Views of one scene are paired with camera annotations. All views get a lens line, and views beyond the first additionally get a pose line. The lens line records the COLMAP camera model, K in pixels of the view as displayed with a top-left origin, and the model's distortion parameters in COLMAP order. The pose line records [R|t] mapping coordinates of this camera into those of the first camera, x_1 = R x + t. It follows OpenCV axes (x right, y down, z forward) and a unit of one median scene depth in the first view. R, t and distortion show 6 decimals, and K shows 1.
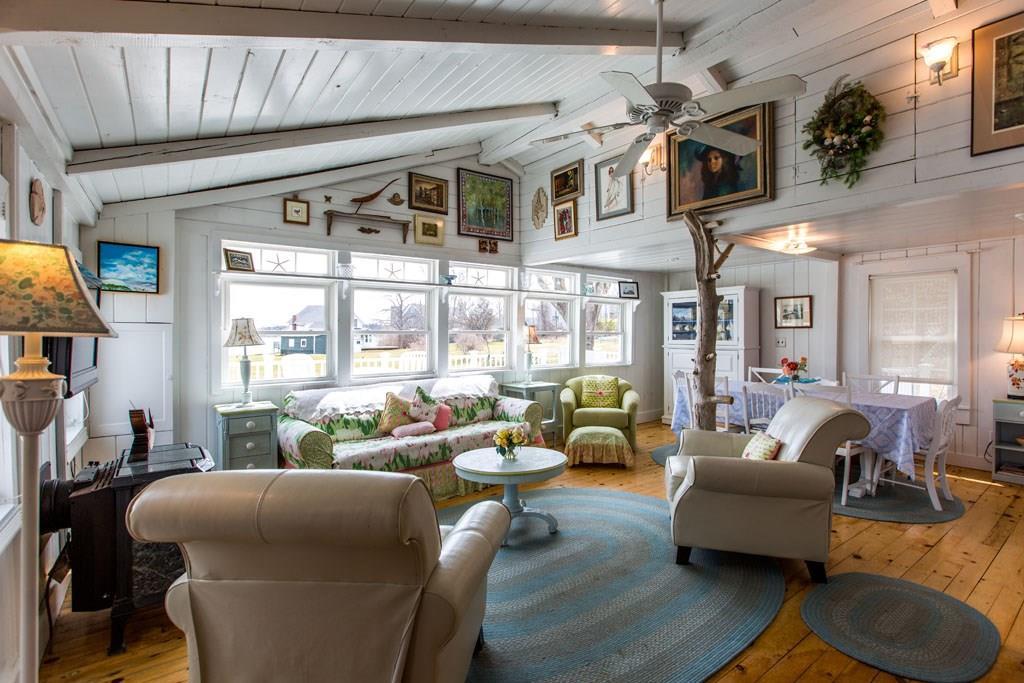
lens RADIAL K [[480.4, 0, 517.8], [0, 480.4, 333.7], [0, 0, 1]] dist [-0.000530, 0.000045]
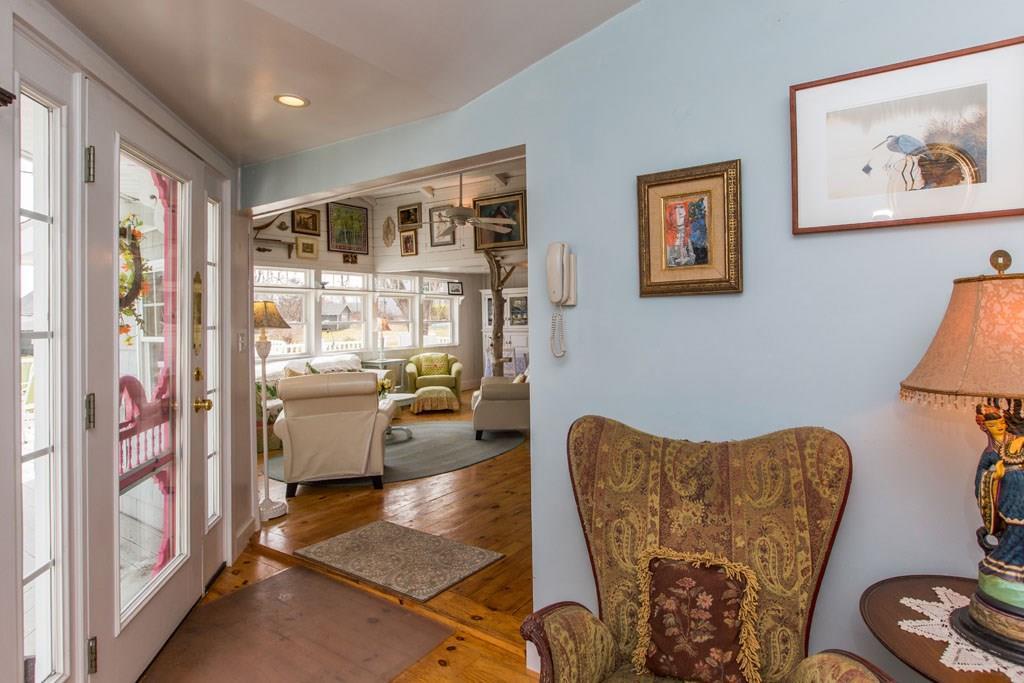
lens RADIAL K [[504.7, 0, 515.0], [0, 504.7, 321.3], [0, 0, 1]] dist [-0.002118, -0.000138]
pose [[0.945964, -0.016662, 0.323842, -0.090259], [0.016037, 0.999861, 0.004599, -0.006429], [-0.323873, 0.000843, 0.946100, -0.511755]]
